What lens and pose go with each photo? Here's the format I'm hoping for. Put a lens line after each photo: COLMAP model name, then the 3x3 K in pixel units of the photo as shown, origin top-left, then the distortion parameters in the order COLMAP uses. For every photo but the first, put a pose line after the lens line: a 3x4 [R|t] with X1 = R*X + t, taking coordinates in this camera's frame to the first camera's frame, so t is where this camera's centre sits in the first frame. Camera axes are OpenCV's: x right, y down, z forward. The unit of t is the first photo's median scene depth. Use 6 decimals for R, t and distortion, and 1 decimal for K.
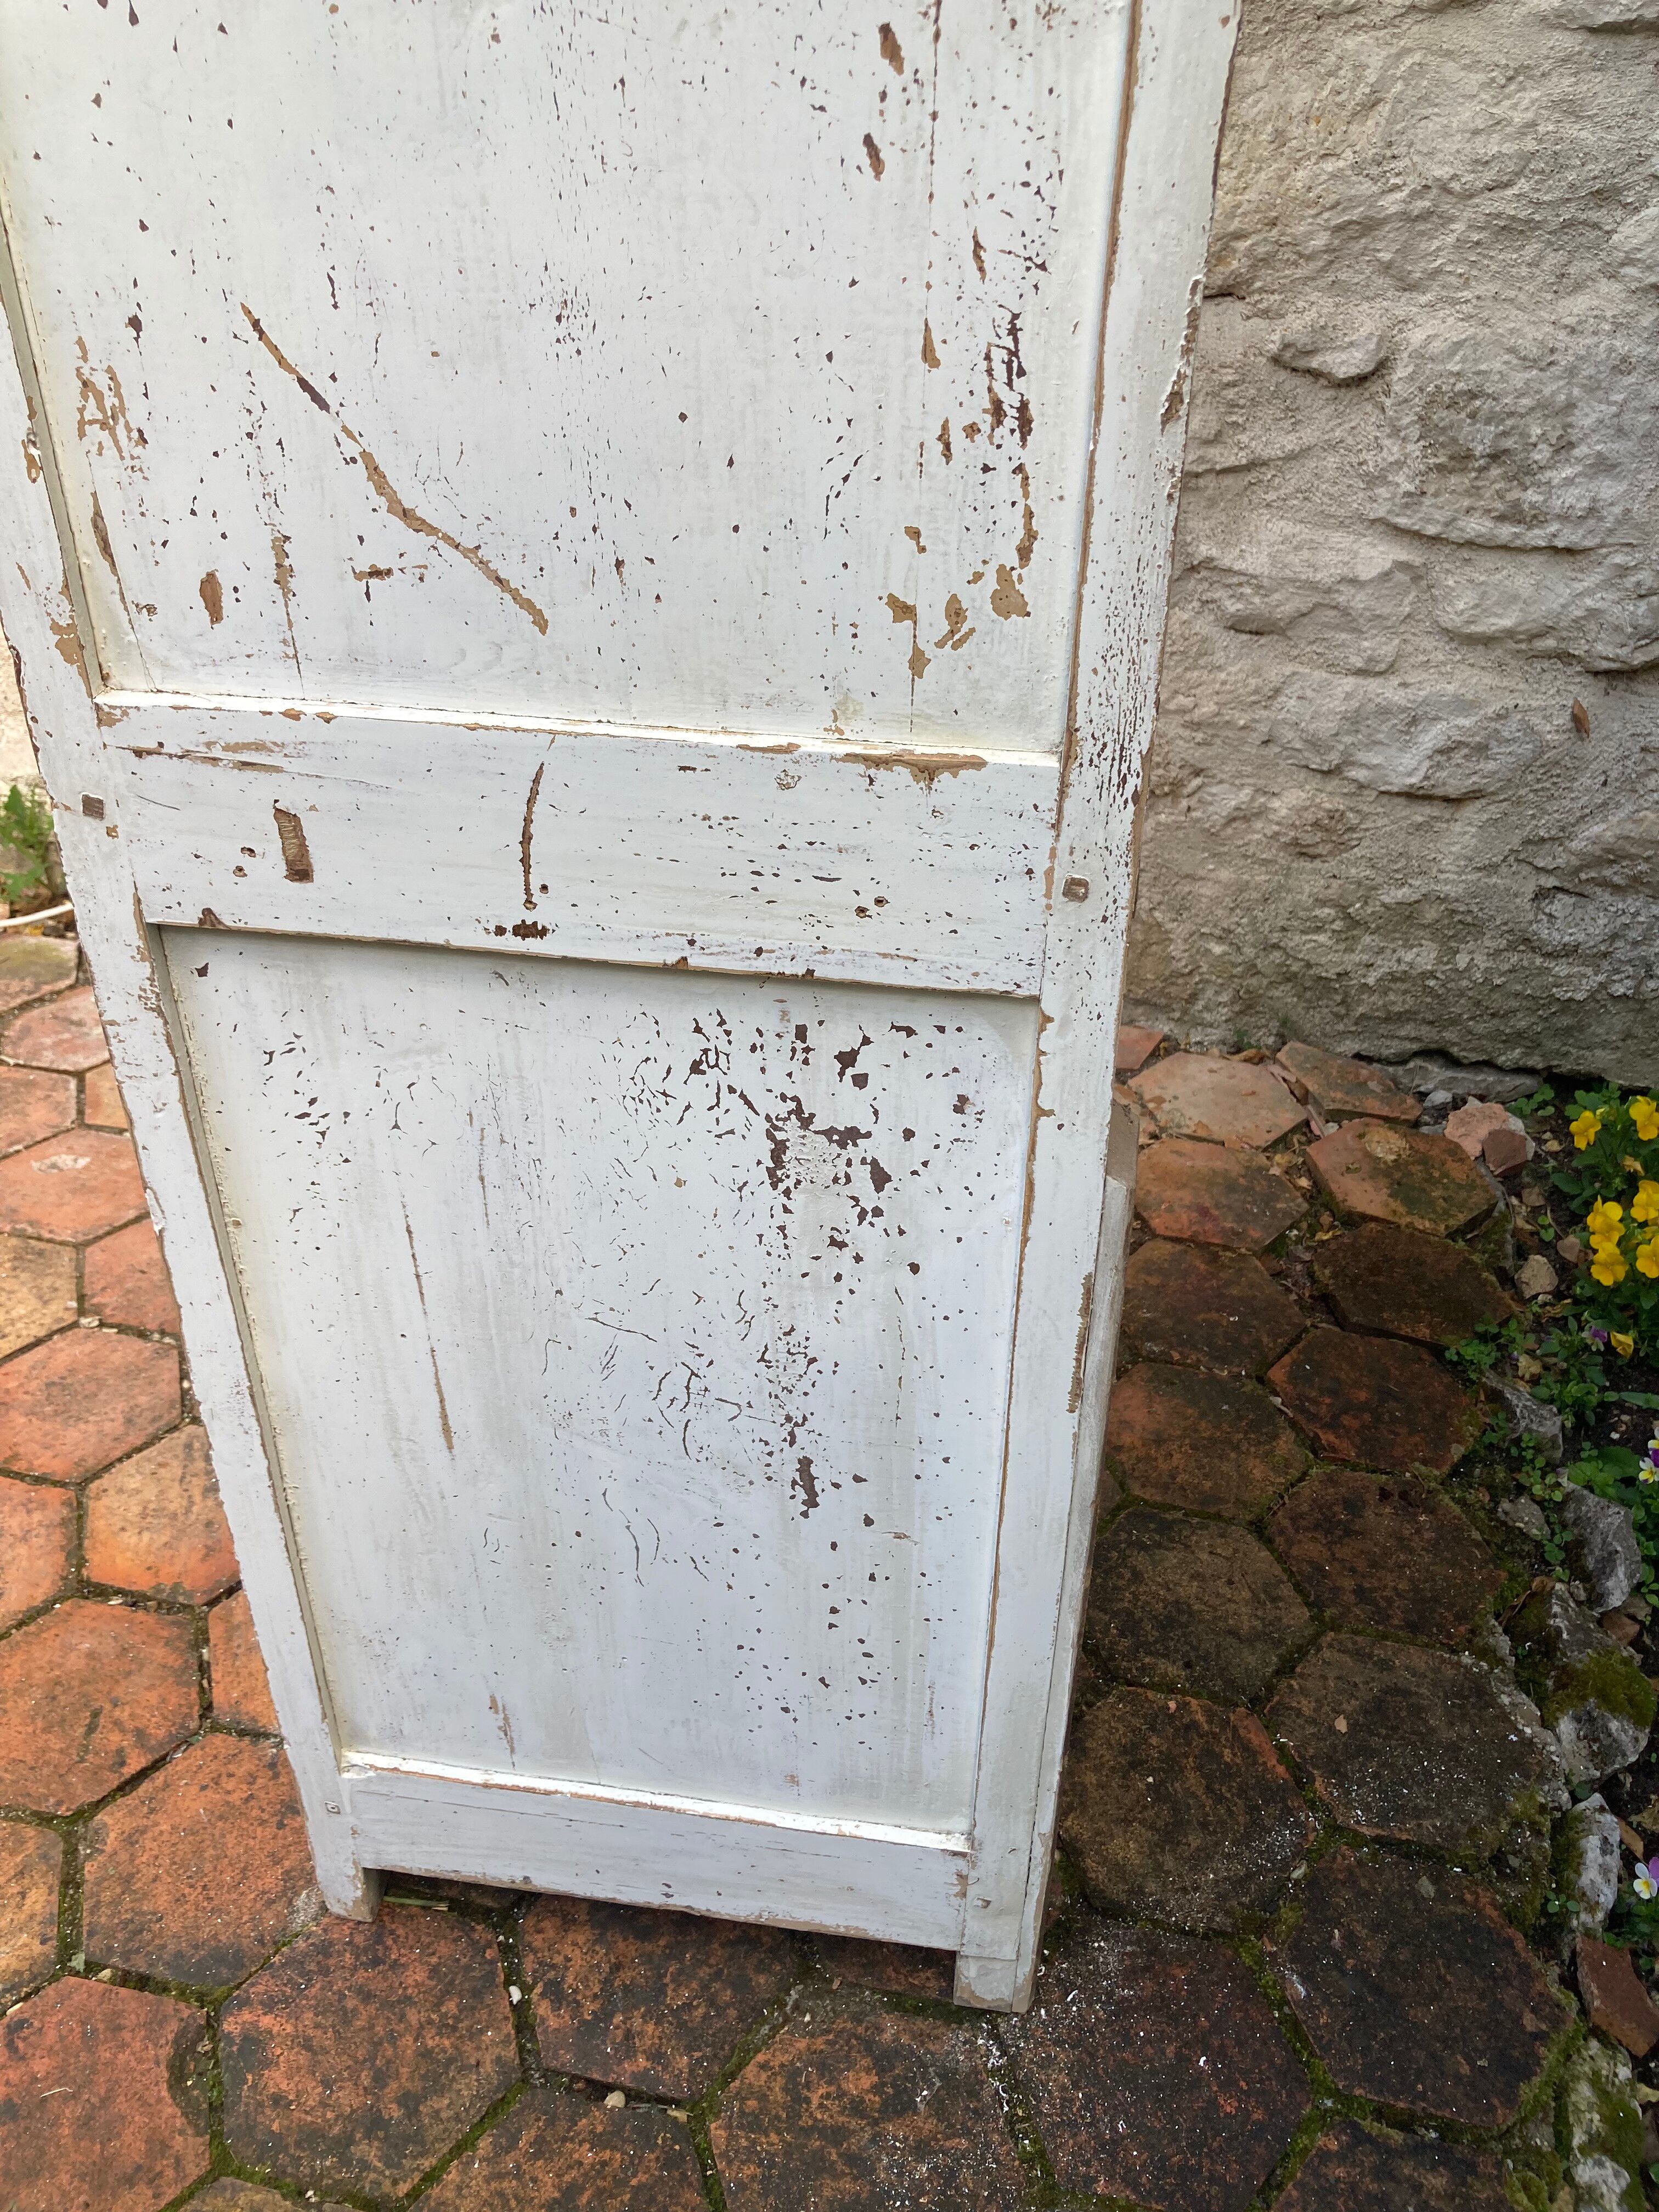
lens RADIAL K [[1822.0, 0, 824.4], [0, 1822.0, 1089.3], [0, 0, 1]] dist [-0.000584, 0.022792]
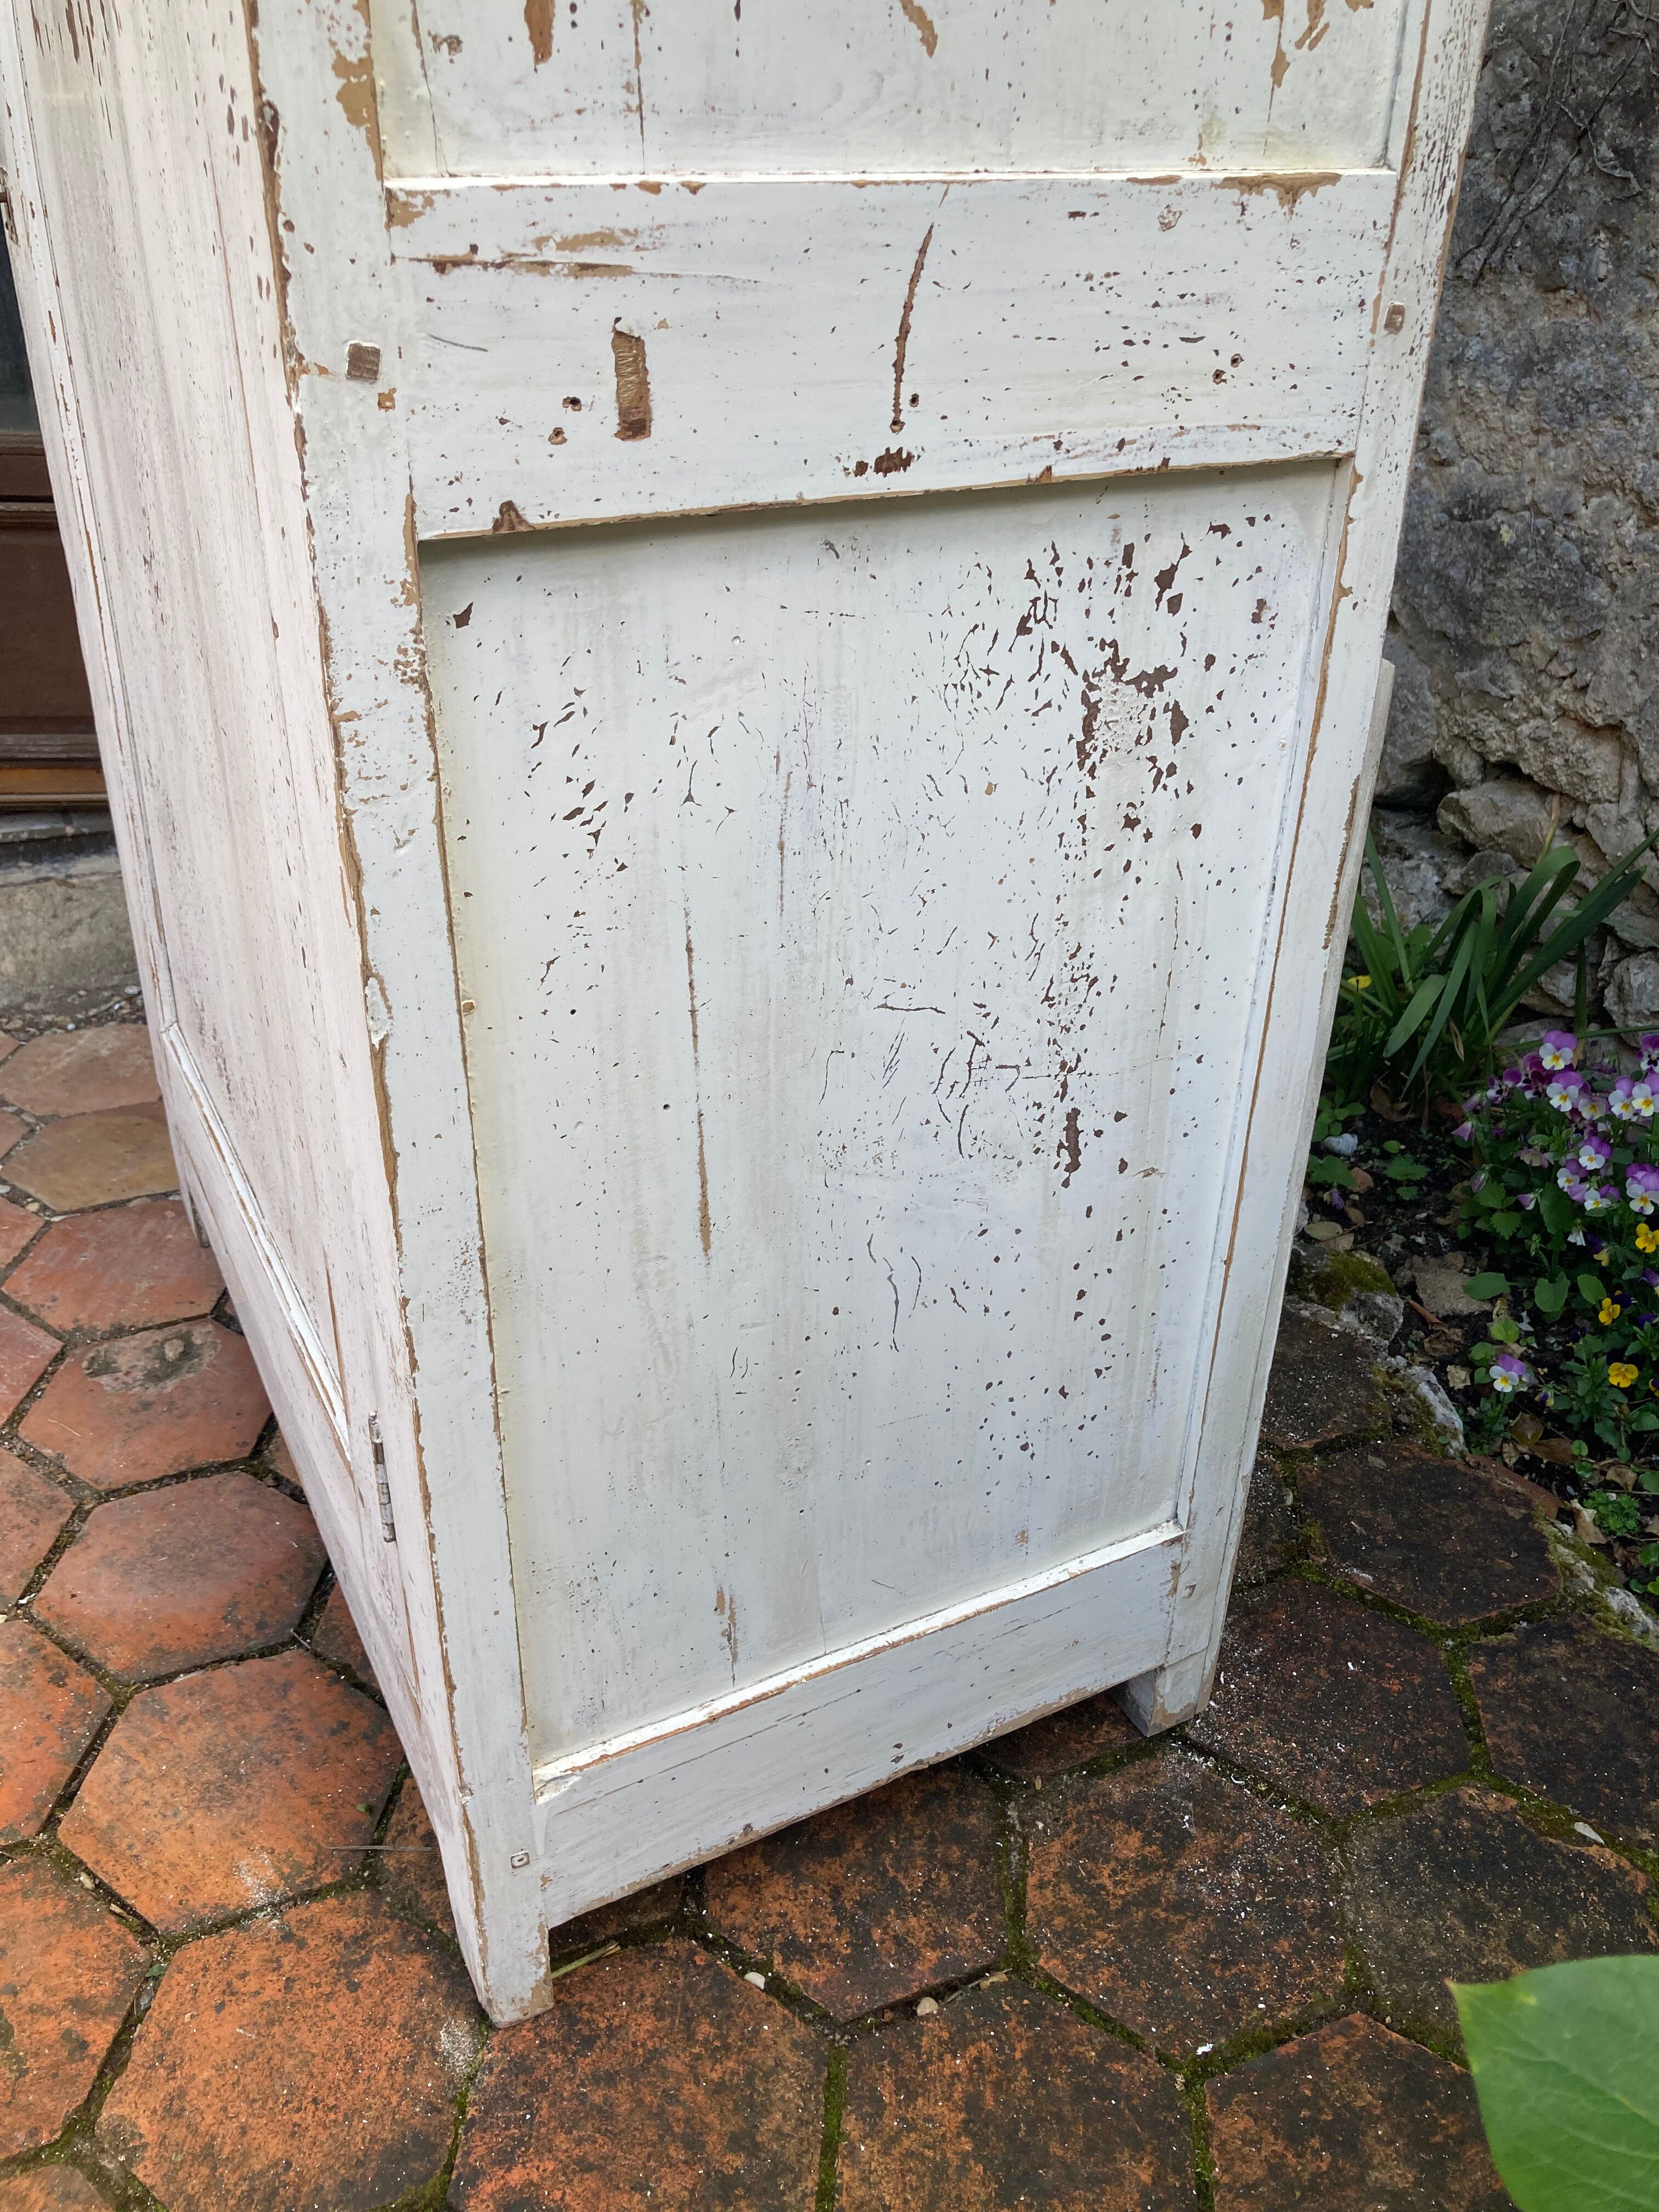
lens RADIAL K [[1822.0, 0, 824.4], [0, 1822.0, 1089.3], [0, 0, 1]] dist [-0.000584, 0.022792]
pose [[0.805613, -0.283188, 0.520378, -0.712334], [0.318359, 0.947694, 0.022870, 0.159546], [-0.499636, 0.147243, 0.853630, 0.335220]]
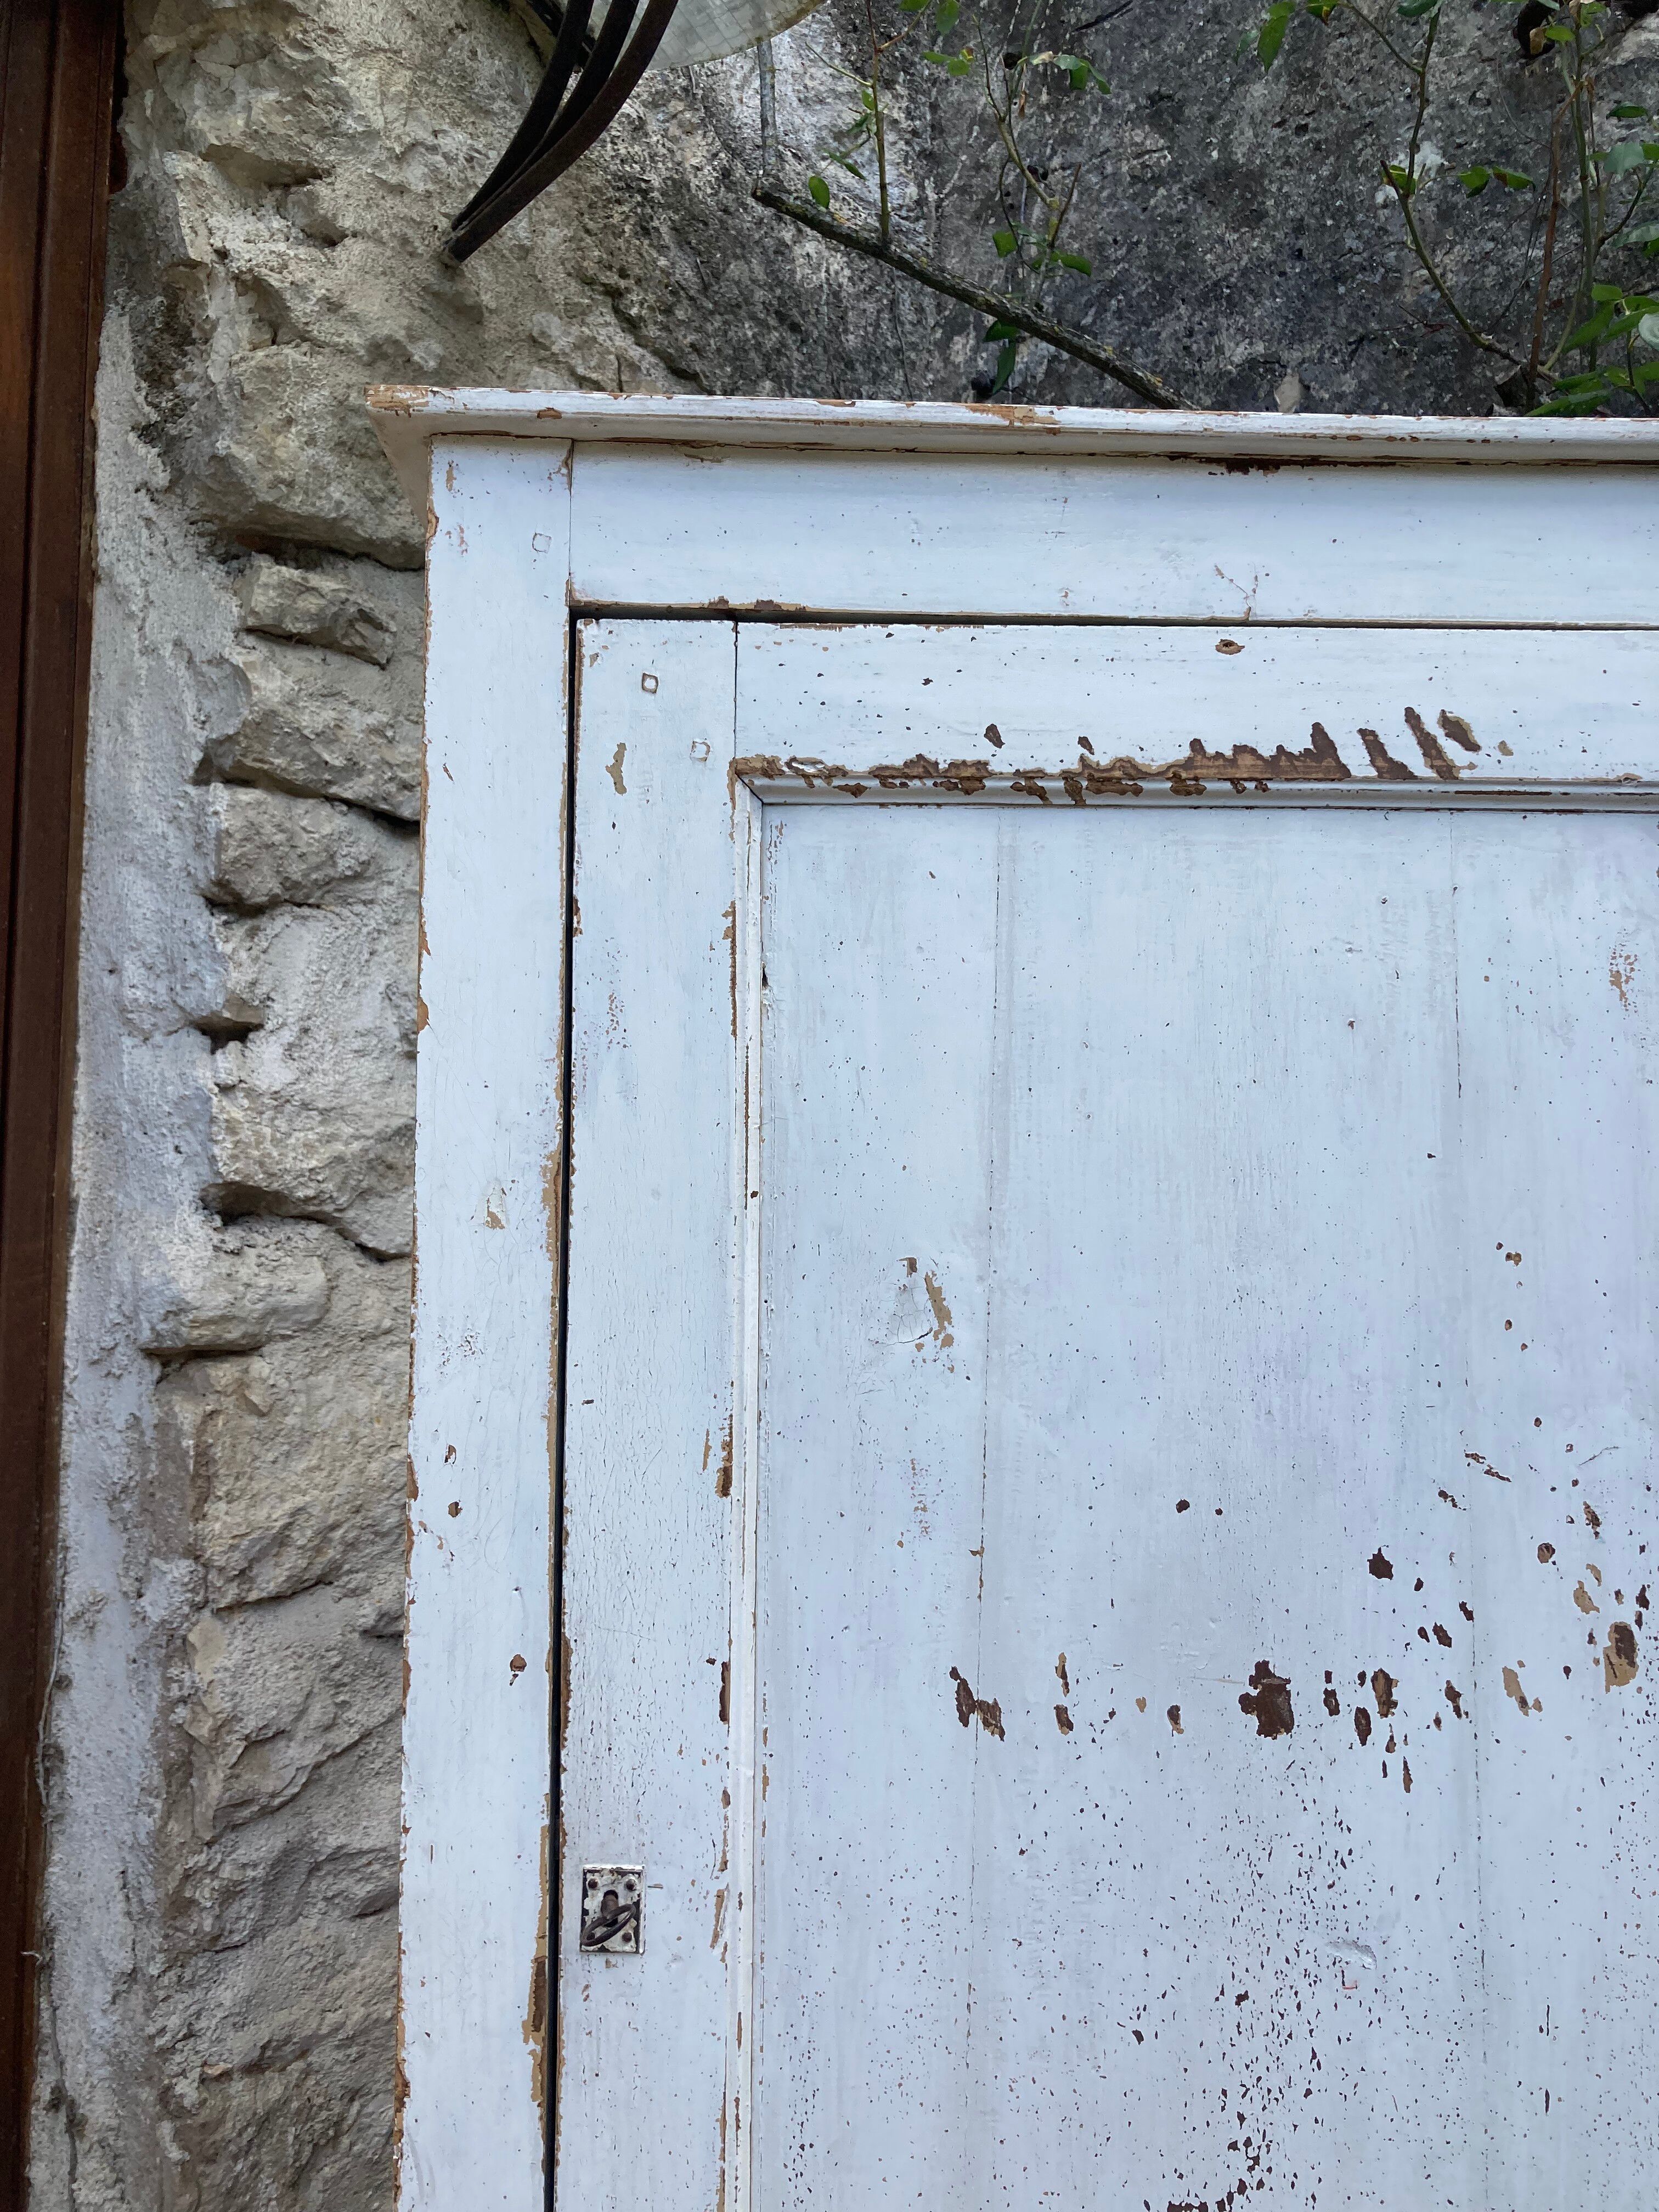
lens RADIAL K [[1825.0, 0, 833.4], [0, 1825.0, 1110.5], [0, 0, 1]] dist [0.000359, 0.022380]
pose [[0.414825, 0.044280, 0.908823, -1.329309], [0.514605, 0.812312, -0.274465, -0.516193], [-0.750401, 0.581540, 0.314180, 0.738356]]
